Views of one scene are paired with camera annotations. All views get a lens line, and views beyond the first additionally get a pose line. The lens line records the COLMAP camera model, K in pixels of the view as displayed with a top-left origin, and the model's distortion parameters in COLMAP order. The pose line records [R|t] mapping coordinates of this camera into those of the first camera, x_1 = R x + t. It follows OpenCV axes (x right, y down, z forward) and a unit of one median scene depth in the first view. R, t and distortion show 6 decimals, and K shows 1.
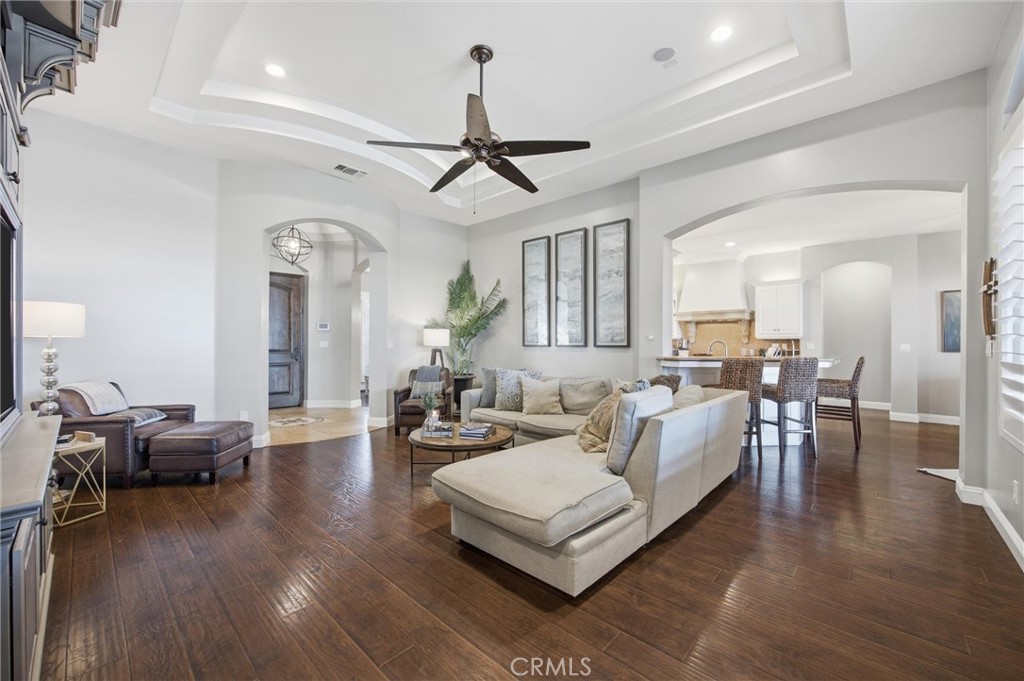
lens RADIAL K [[401.5, 0, 512.1], [0, 401.5, 340.5], [0, 0, 1]] dist [-0.024861, 0.007457]
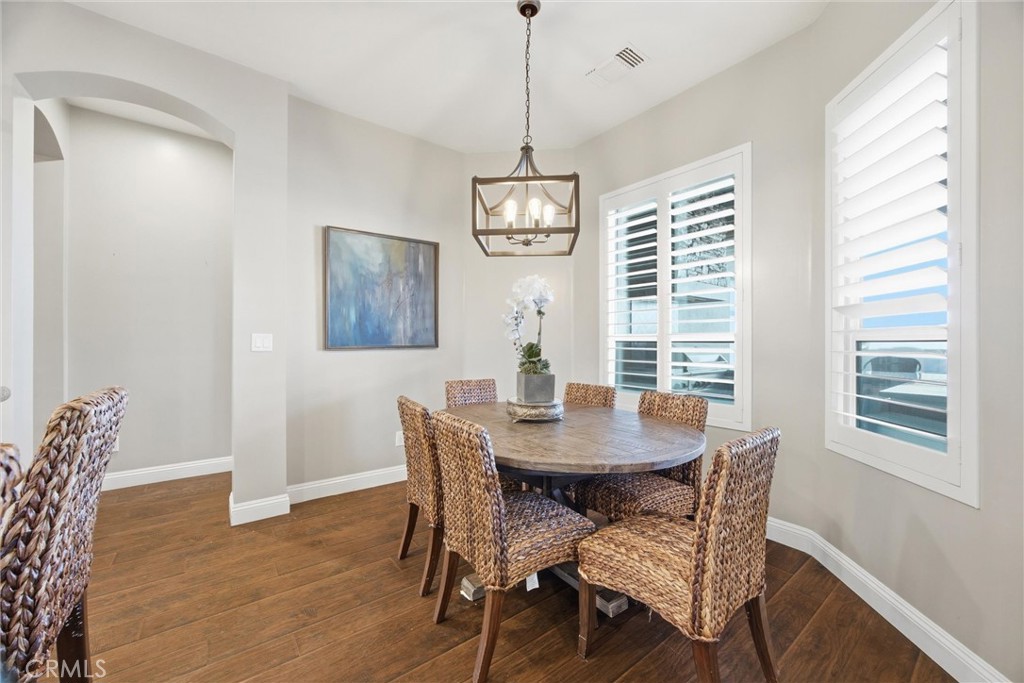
lens RADIAL K [[401.5, 0, 513.6], [0, 401.5, 339.8], [0, 0, 1]] dist [-0.024861, 0.007457]
pose [[0.177839, -0.007773, 0.984029, 0.630606], [-0.002728, 0.999961, 0.008392, 0.011413], [-0.984056, -0.004177, 0.177811, 0.665709]]
